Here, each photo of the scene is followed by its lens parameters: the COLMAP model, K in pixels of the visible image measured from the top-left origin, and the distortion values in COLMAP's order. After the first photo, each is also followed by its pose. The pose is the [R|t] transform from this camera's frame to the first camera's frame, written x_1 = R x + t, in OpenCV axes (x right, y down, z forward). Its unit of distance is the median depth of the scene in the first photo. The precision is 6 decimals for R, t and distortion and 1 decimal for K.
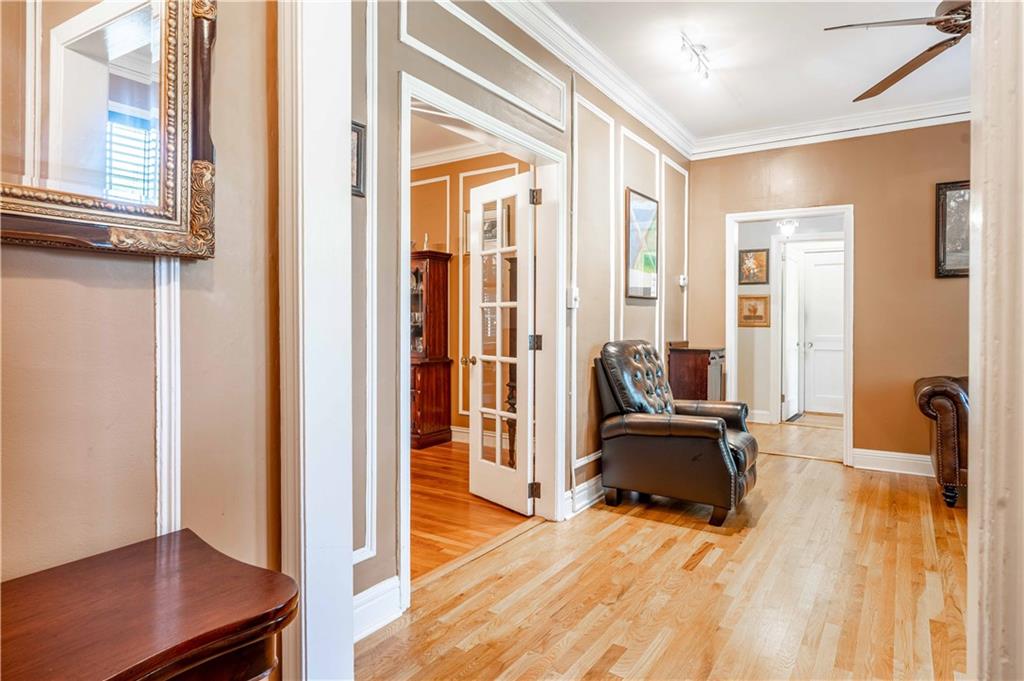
lens RADIAL K [[599.9, 0, 509.2], [0, 599.9, 320.8], [0, 0, 1]] dist [0.046942, 0.000336]
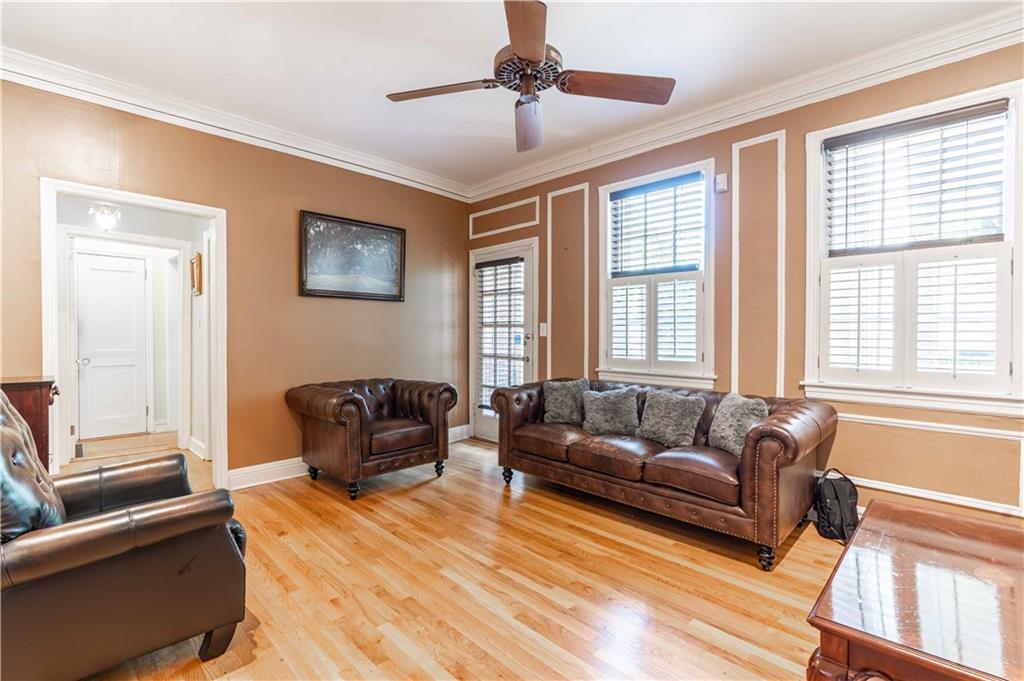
lens RADIAL K [[474.6, 0, 511.2], [0, 474.6, 338.6], [0, 0, 1]] dist [-0.018128, 0.008337]
pose [[0.200147, -0.011777, 0.979695, -0.072444], [-0.002905, 0.999916, 0.012613, -0.005374], [-0.979762, -0.005371, 0.200096, 0.540799]]
